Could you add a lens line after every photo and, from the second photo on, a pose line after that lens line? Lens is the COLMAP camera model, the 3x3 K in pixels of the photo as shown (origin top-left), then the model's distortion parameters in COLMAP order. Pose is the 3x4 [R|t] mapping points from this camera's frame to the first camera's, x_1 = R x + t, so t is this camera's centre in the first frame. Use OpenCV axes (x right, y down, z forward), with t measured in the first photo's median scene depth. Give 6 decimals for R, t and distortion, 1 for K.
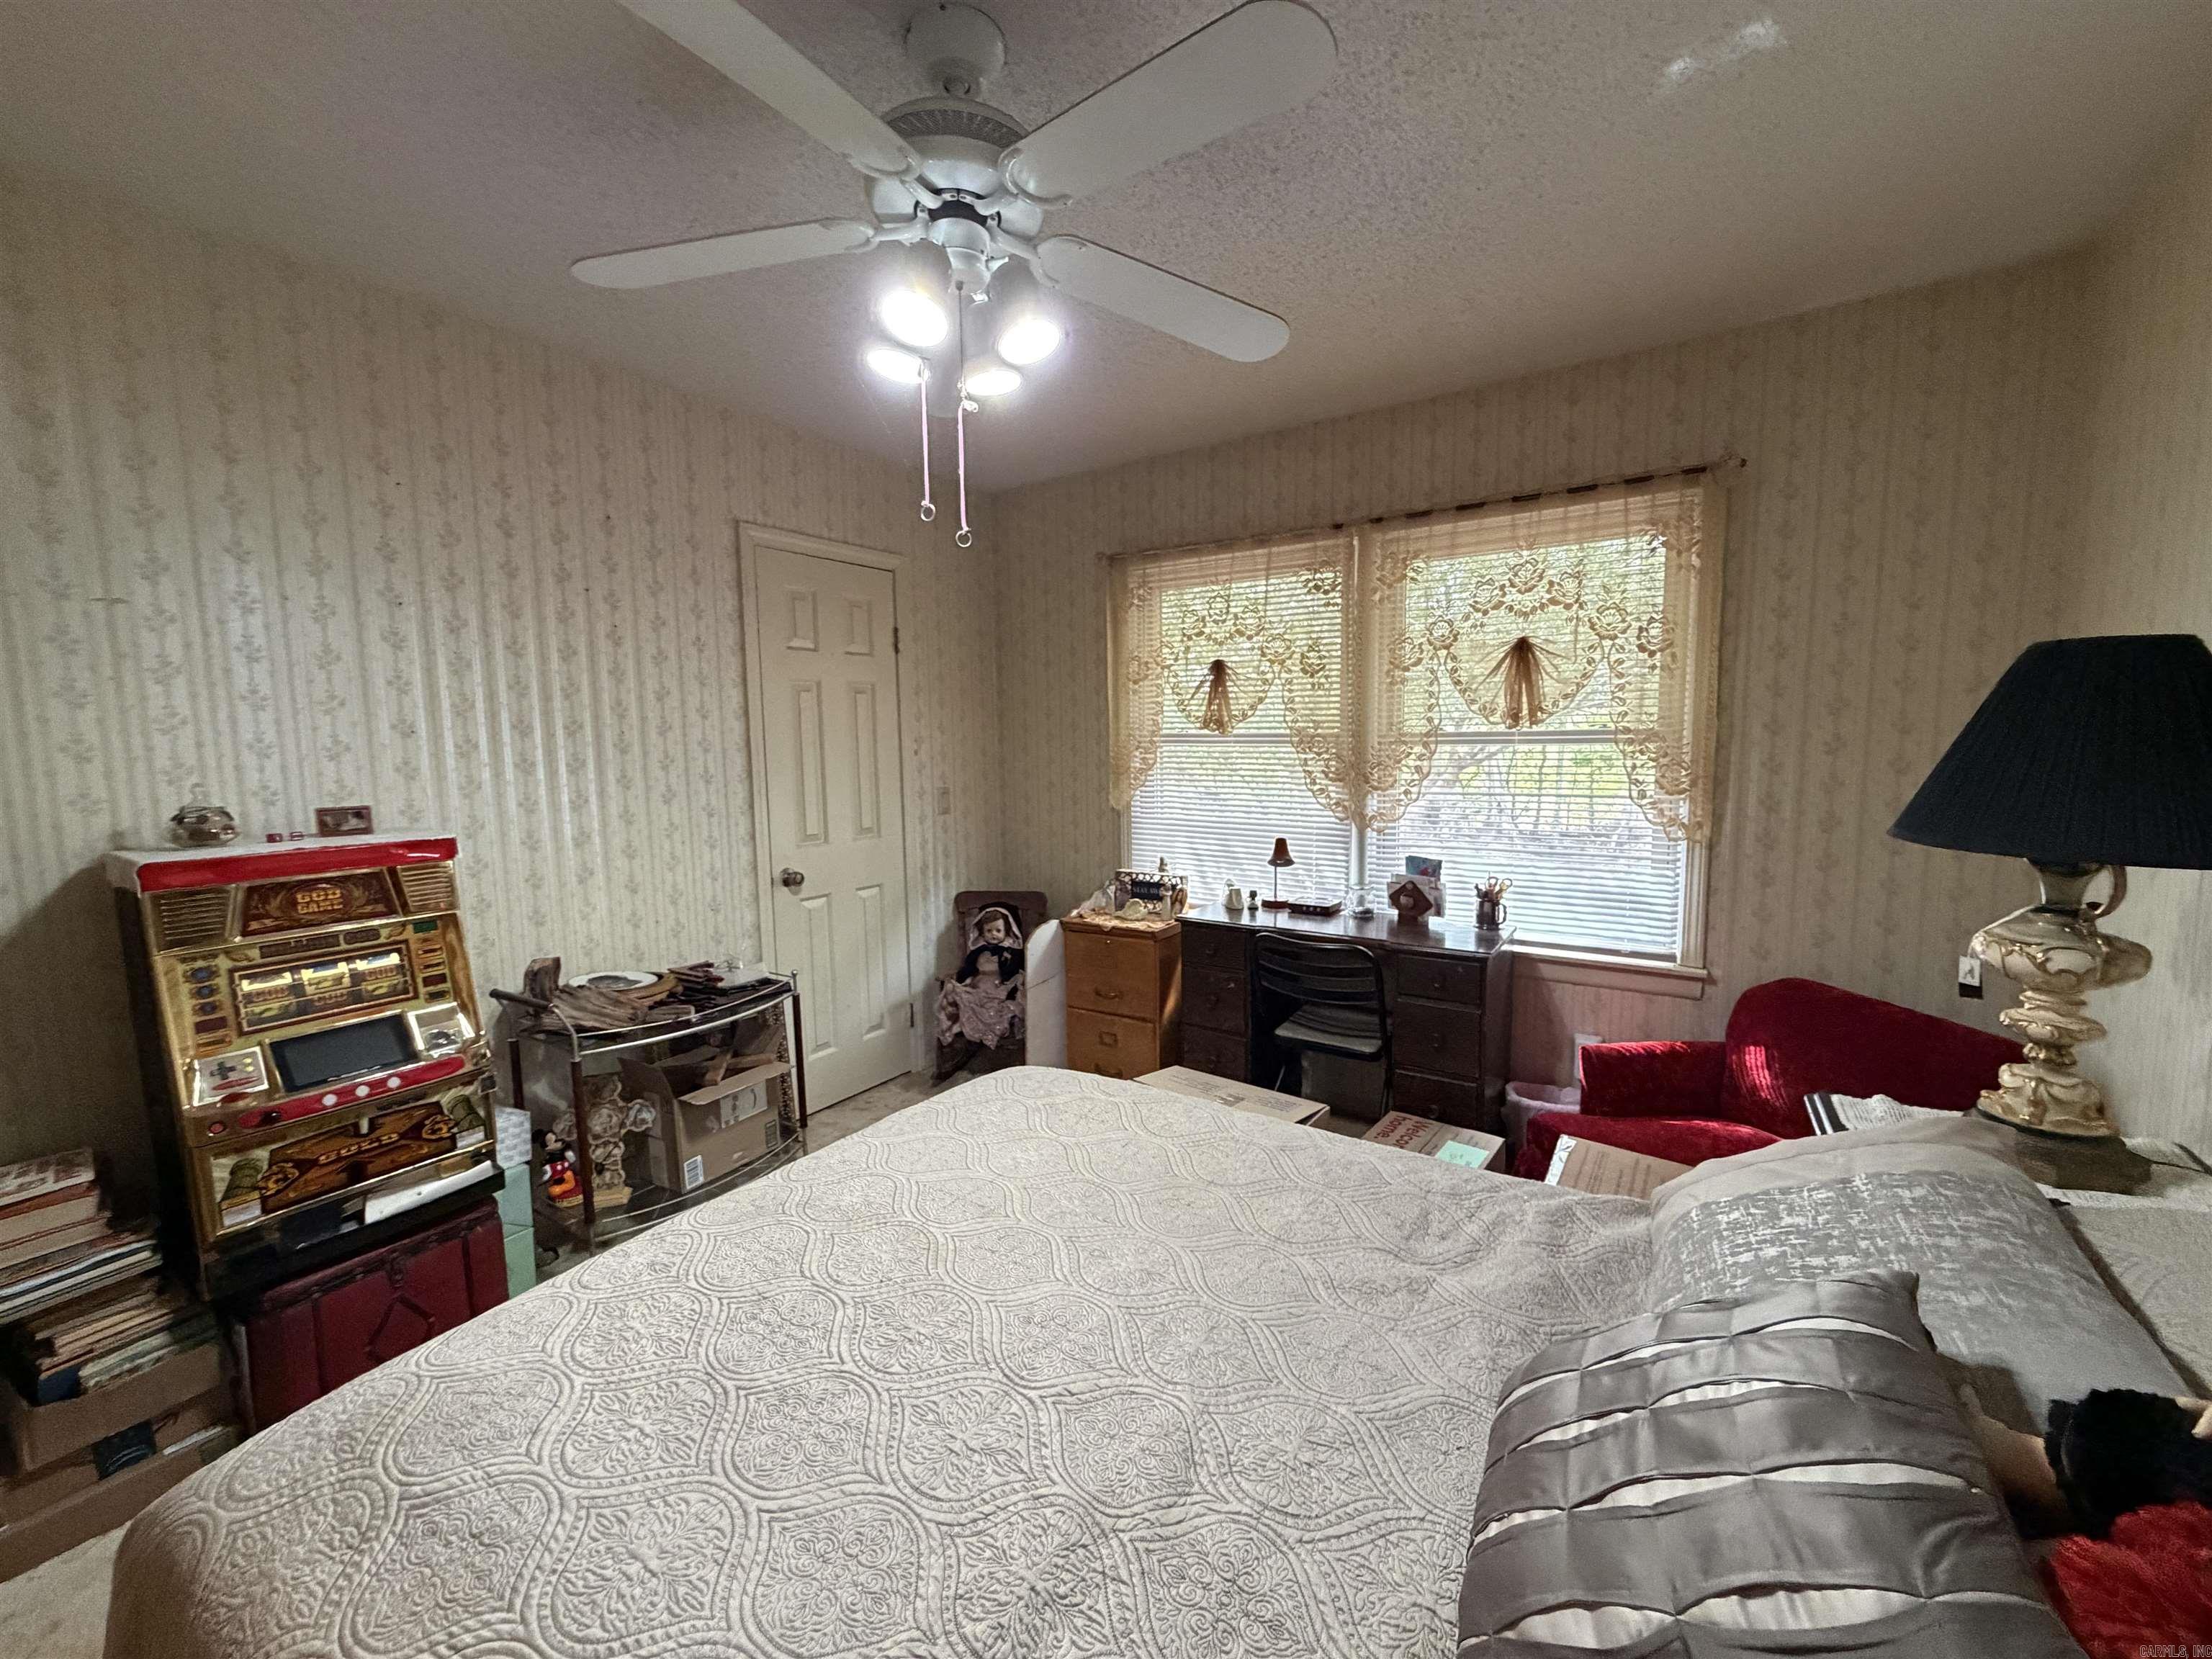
lens RADIAL K [[886.1, 0, 1103.0], [0, 886.1, 823.6], [0, 0, 1]] dist [-0.001117, 0.000714]
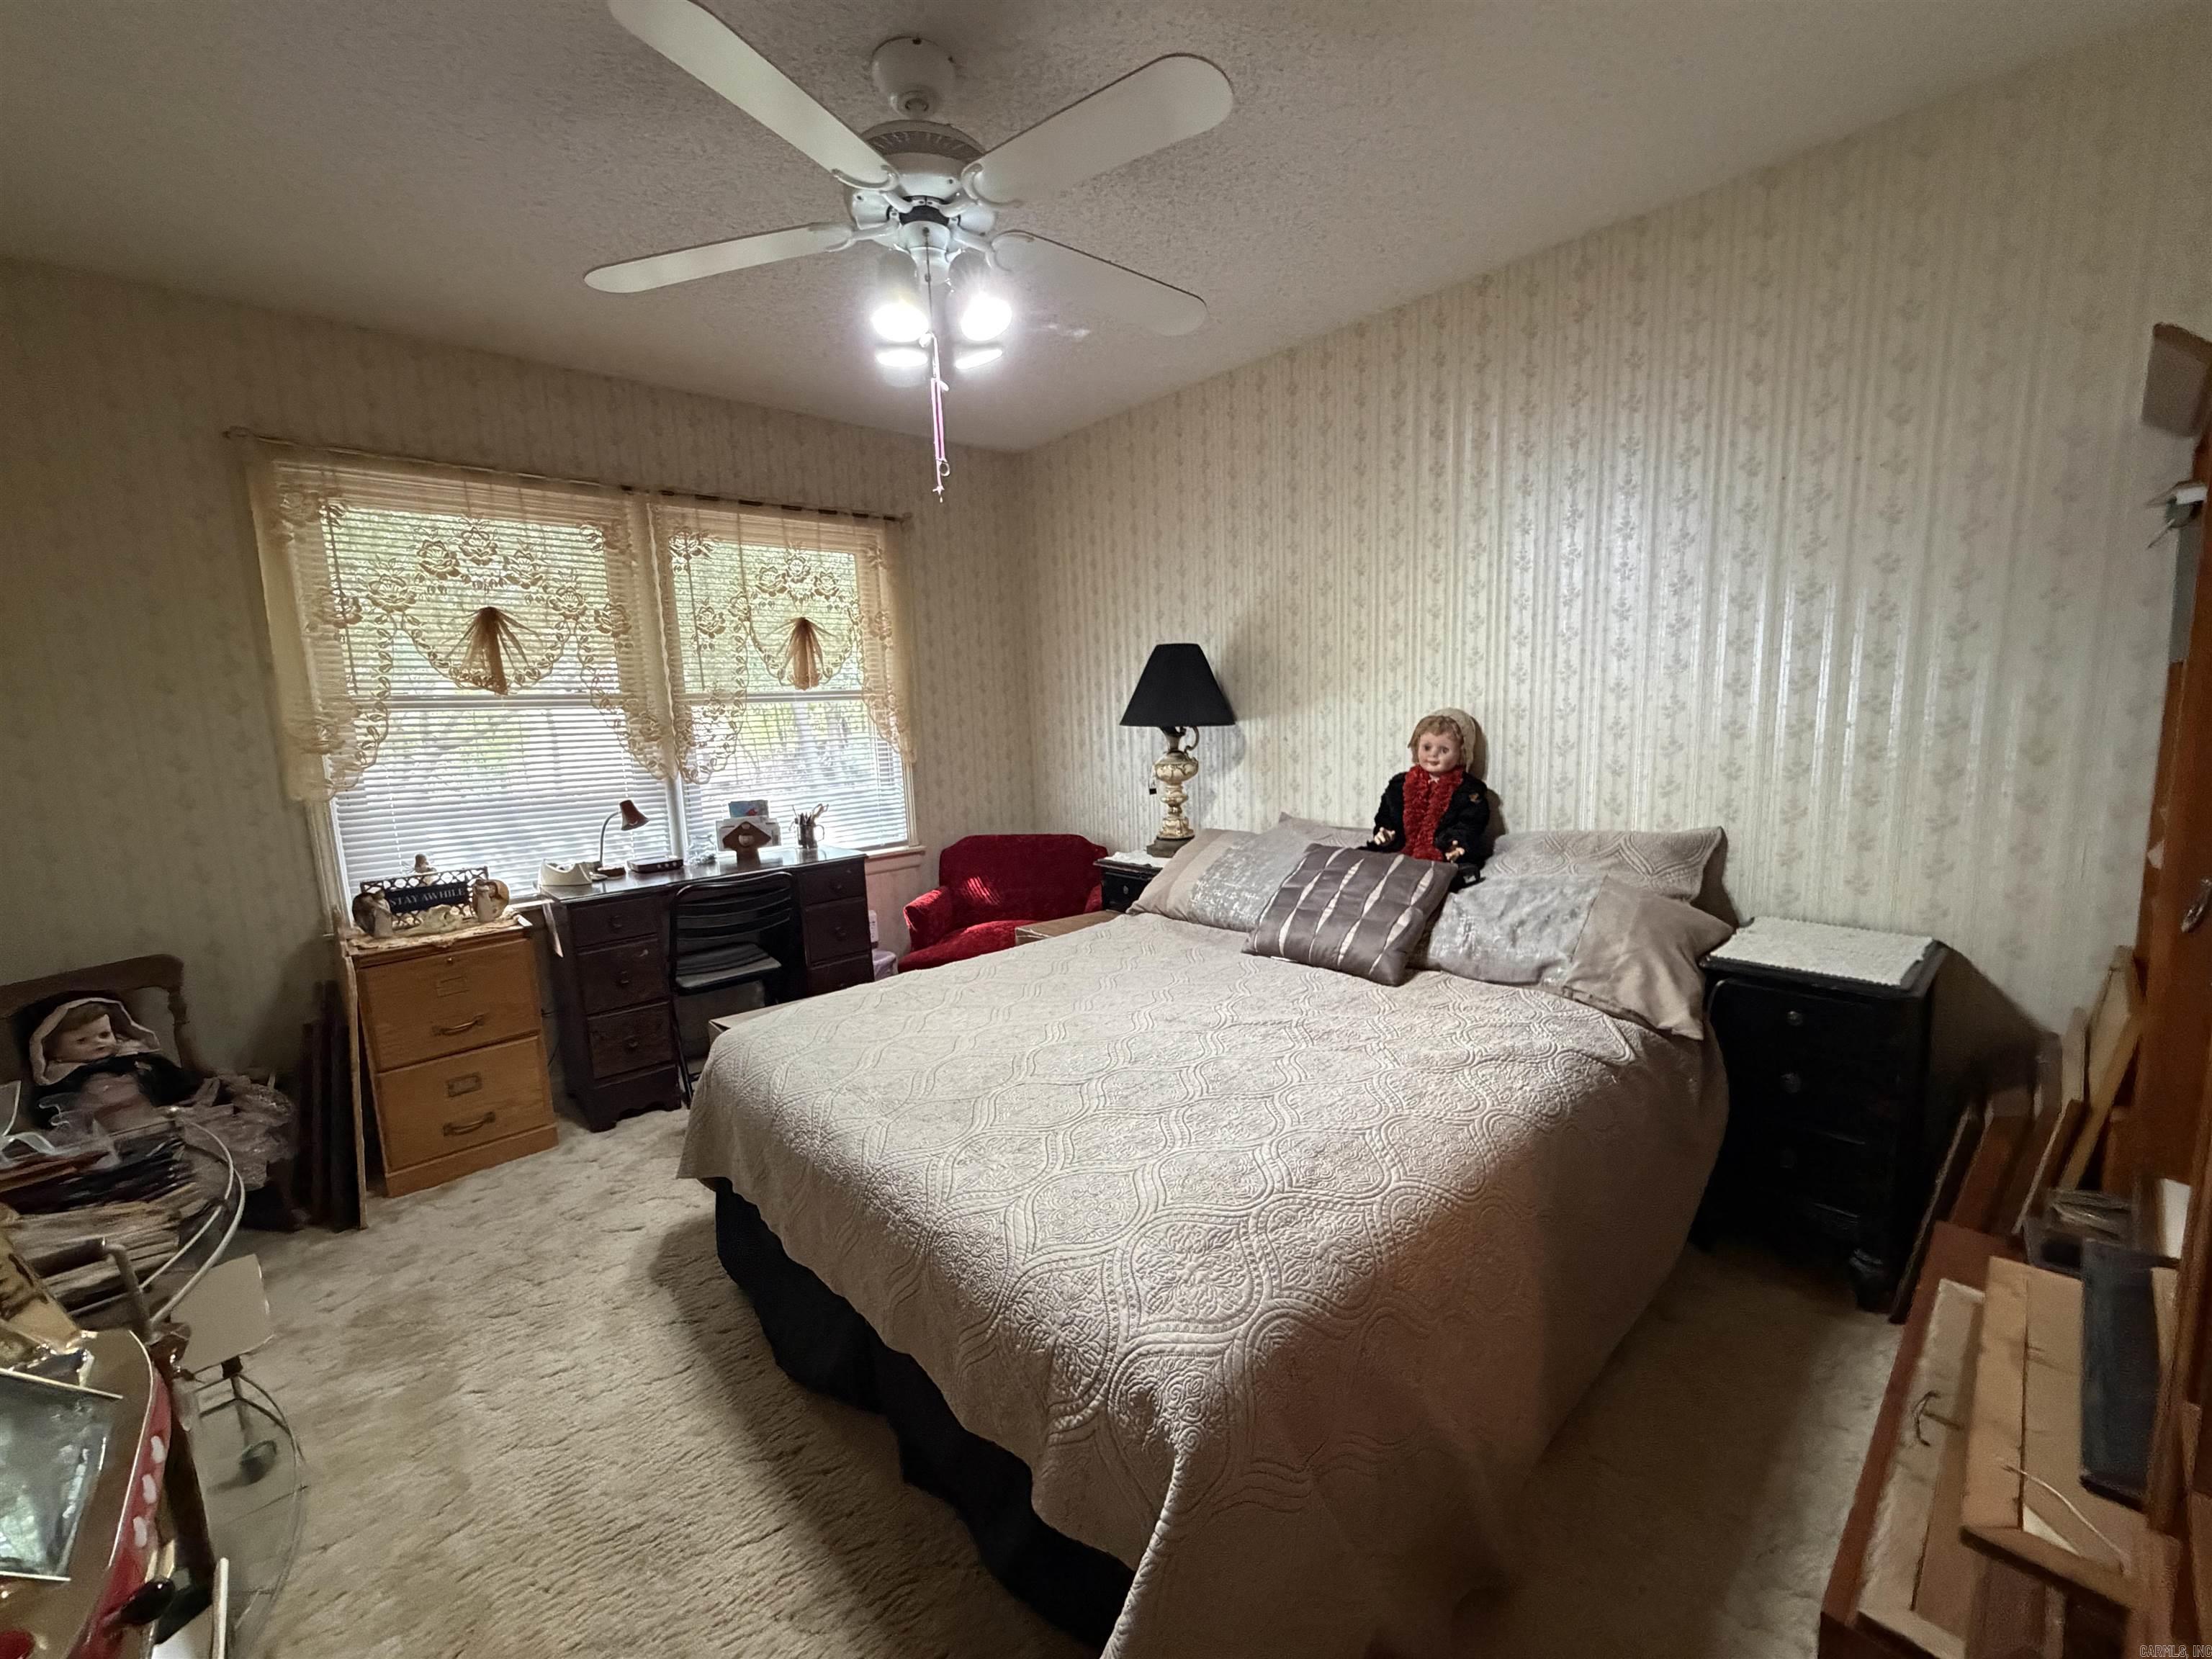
lens RADIAL K [[886.1, 0, 1102.3], [0, 886.1, 827.8], [0, 0, 1]] dist [-0.001117, 0.000714]
pose [[0.229901, -0.132188, 0.964195, -0.651772], [0.123839, 0.986653, 0.105739, 0.008123], [-0.965303, 0.095095, 0.243203, 0.273195]]
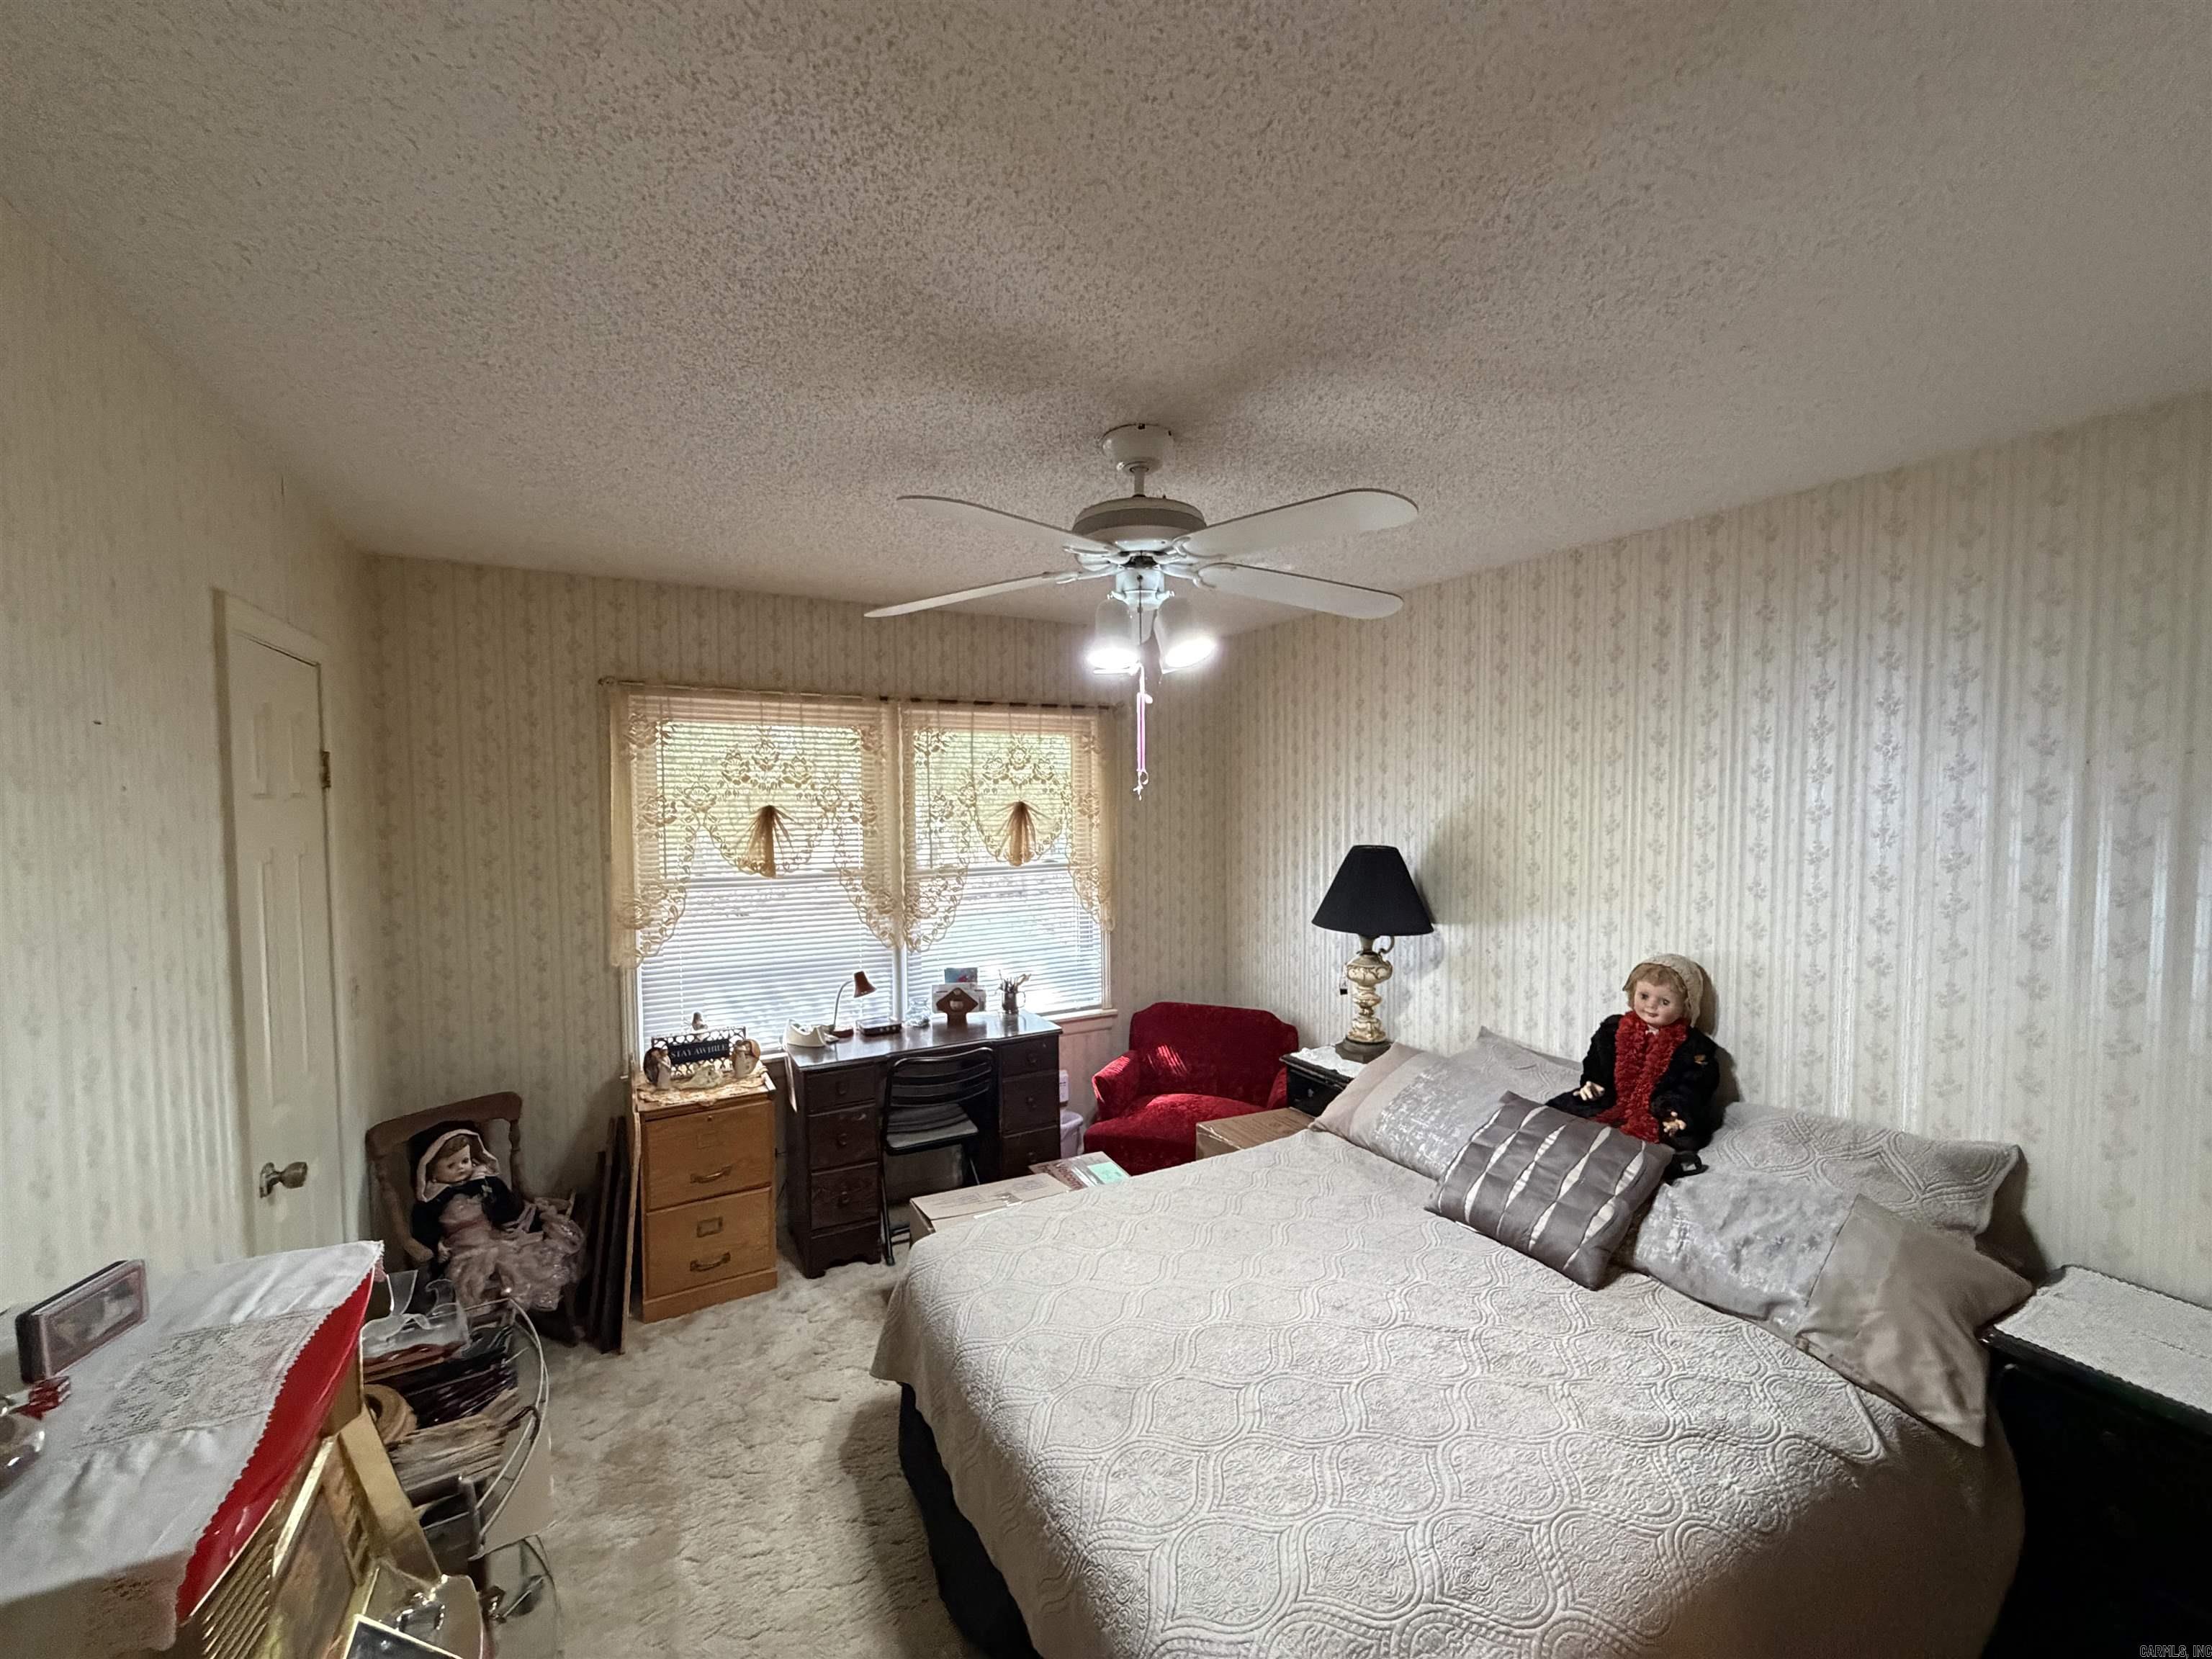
lens RADIAL K [[886.1, 0, 1102.7], [0, 886.1, 825.3], [0, 0, 1]] dist [-0.001117, 0.000714]
pose [[0.448158, -0.026653, 0.893557, -0.674941], [0.080648, 0.996685, -0.010720, -0.134624], [-0.890309, 0.076868, 0.448822, 0.232597]]
